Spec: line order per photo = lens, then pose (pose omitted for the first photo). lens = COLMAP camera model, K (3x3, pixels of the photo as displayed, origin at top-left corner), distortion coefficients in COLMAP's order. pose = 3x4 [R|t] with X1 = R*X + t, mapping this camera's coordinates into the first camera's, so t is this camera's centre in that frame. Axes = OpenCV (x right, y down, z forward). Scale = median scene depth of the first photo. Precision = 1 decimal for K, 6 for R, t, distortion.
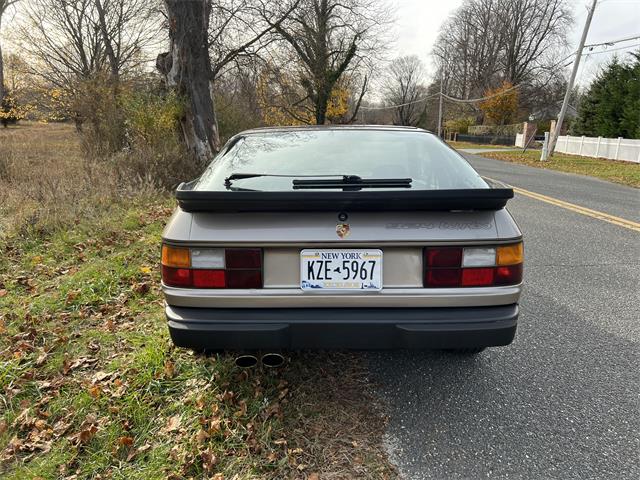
lens RADIAL K [[468.2, 0, 321.1], [0, 468.2, 236.0], [0, 0, 1]] dist [0.049113, -0.057153]
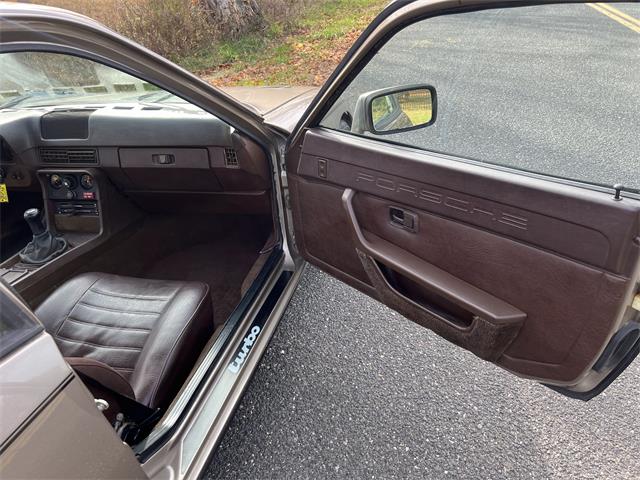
lens RADIAL K [[467.3, 0, 316.7], [0, 467.3, 236.3], [0, 0, 1]] dist [0.049510, -0.057514]
pose [[0.971350, 0.046877, -0.232985, 0.626863], [0.027022, 0.952211, 0.304244, -0.289510], [0.236112, -0.301823, 0.923663, 1.251066]]
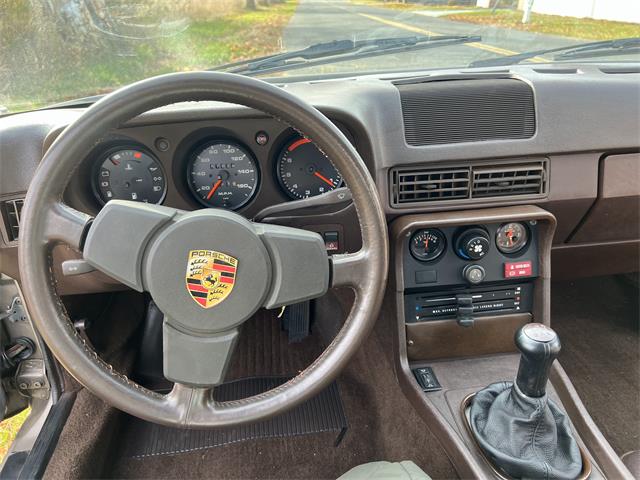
lens RADIAL K [[481.4, 0, 320.0], [0, 481.4, 240.0], [0, 0, 1]] dist [0.058145, -0.094485]
pose [[0.991664, -0.075549, 0.104381, -0.098435], [0.047494, 0.967354, 0.248938, -0.239735], [-0.119781, -0.241905, 0.962878, 1.592991]]
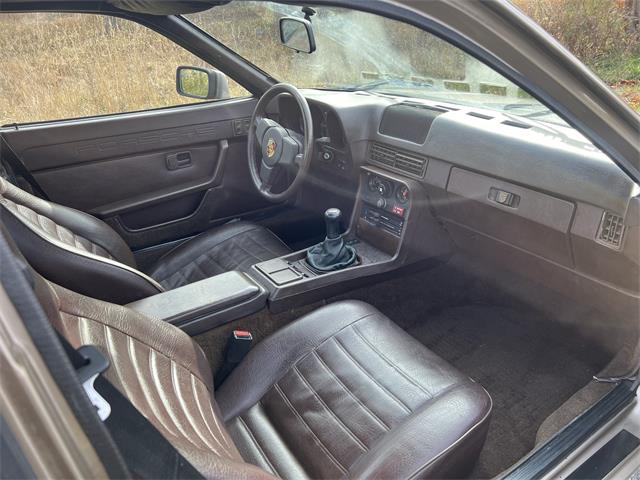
lens RADIAL K [[481.4, 0, 320.0], [0, 481.4, 240.0], [0, 0, 1]] dist [0.058145, -0.094485]
pose [[0.569743, 0.351351, -0.742930, 0.513316], [-0.135863, 0.931832, 0.336497, -0.294843], [0.810515, -0.090781, 0.578641, 1.435745]]
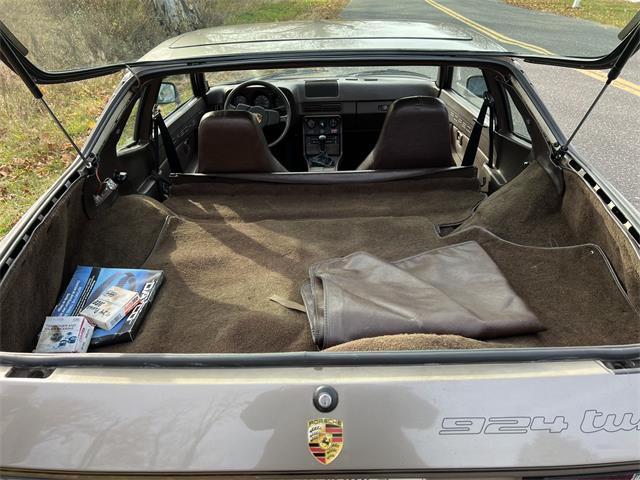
lens RADIAL K [[466.6, 0, 308.2], [0, 466.6, 252.2], [0, 0, 1]] dist [0.009389, 0.000494]
pose [[0.999630, -0.006455, -0.026438, 0.034844], [0.014505, 0.948356, 0.316877, -0.221392], [0.023027, -0.317143, 0.948098, 0.552923]]
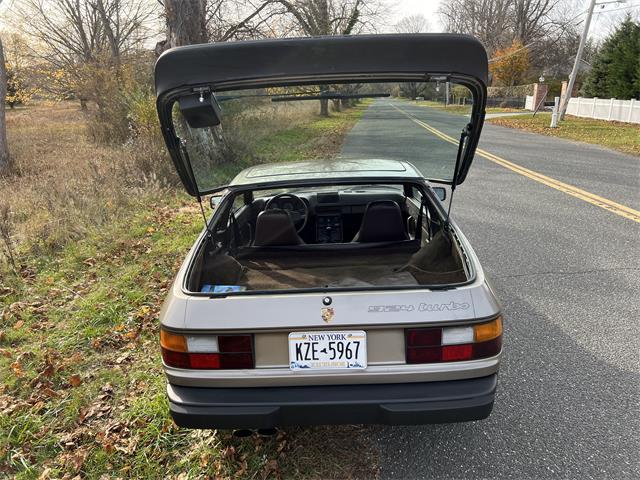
lens RADIAL K [[467.3, 0, 316.7], [0, 467.3, 236.3], [0, 0, 1]] dist [0.049510, -0.057514]
pose [[0.998940, -0.034434, -0.030534, 0.048362], [0.036341, 0.997270, 0.064281, -0.206975], [0.028237, -0.065322, 0.997465, -0.035632]]
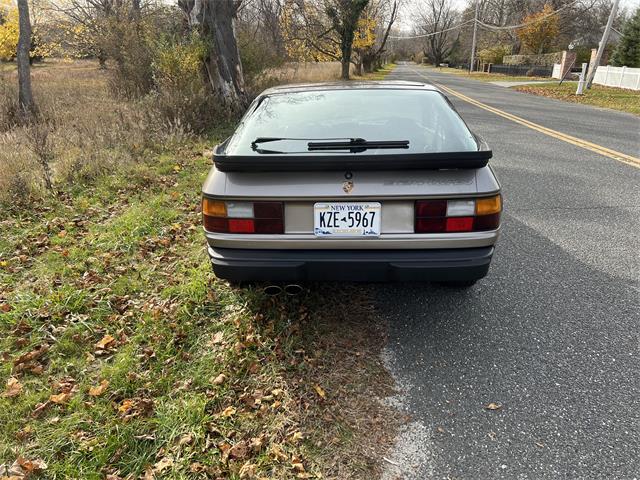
lens RADIAL K [[464.6, 0, 322.5], [0, 464.6, 239.4], [0, 0, 1]] dist [0.062118, -0.075302]
pose [[0.998587, 0.001600, -0.053124, 0.035267], [0.005763, 0.990395, 0.138150, -0.035916], [0.052835, -0.138260, 0.988986, -0.180532]]
